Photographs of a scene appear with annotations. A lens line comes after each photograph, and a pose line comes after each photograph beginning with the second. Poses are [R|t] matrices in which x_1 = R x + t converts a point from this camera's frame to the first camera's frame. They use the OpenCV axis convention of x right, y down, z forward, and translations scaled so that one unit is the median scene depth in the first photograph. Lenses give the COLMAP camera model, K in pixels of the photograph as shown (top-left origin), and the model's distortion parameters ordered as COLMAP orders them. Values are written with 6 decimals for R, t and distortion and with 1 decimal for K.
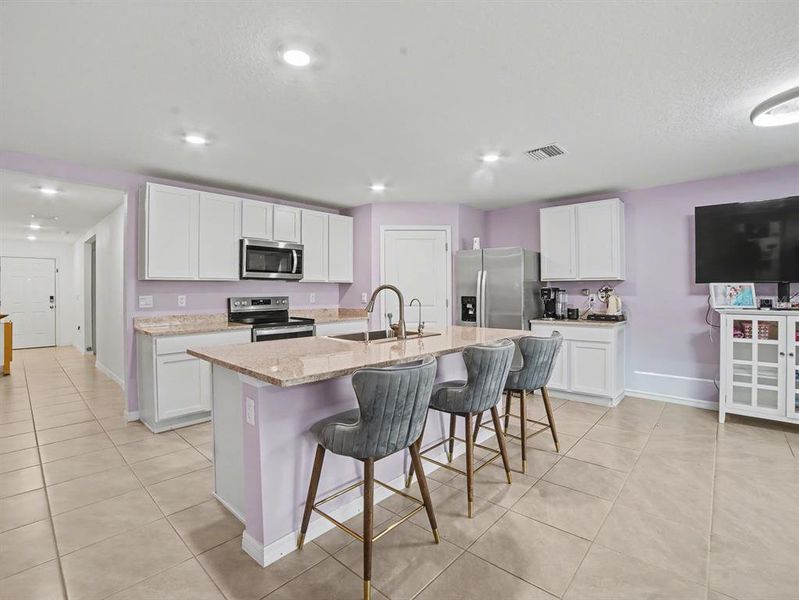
lens RADIAL K [[380.7, 0, 409.5], [0, 380.7, 290.6], [0, 0, 1]] dist [-0.049528, 0.008138]
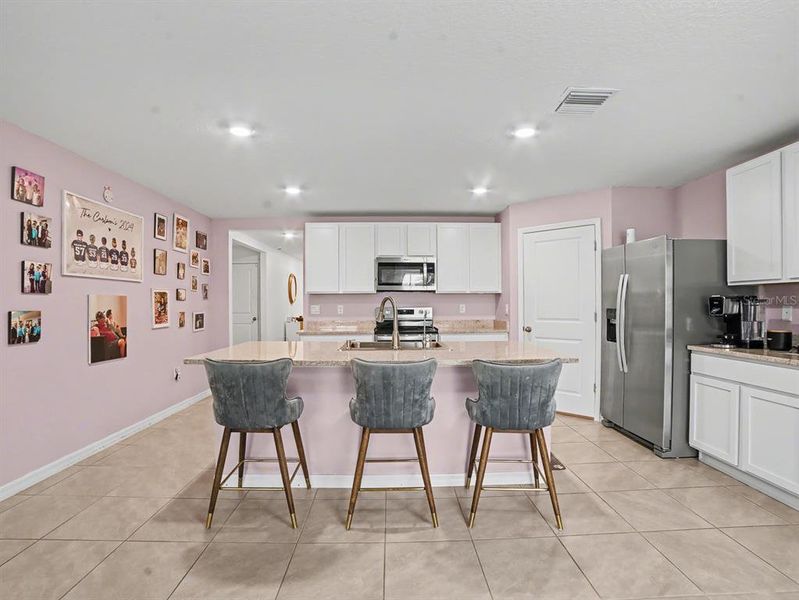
lens RADIAL K [[392.0, 0, 400.2], [0, 392.0, 305.1], [0, 0, 1]] dist [-0.042834, 0.001404]
pose [[0.671154, 0.004640, -0.741303, 0.512010], [0.004979, 0.999930, 0.010766, -0.001907], [0.741301, -0.010917, 0.671084, 0.207868]]
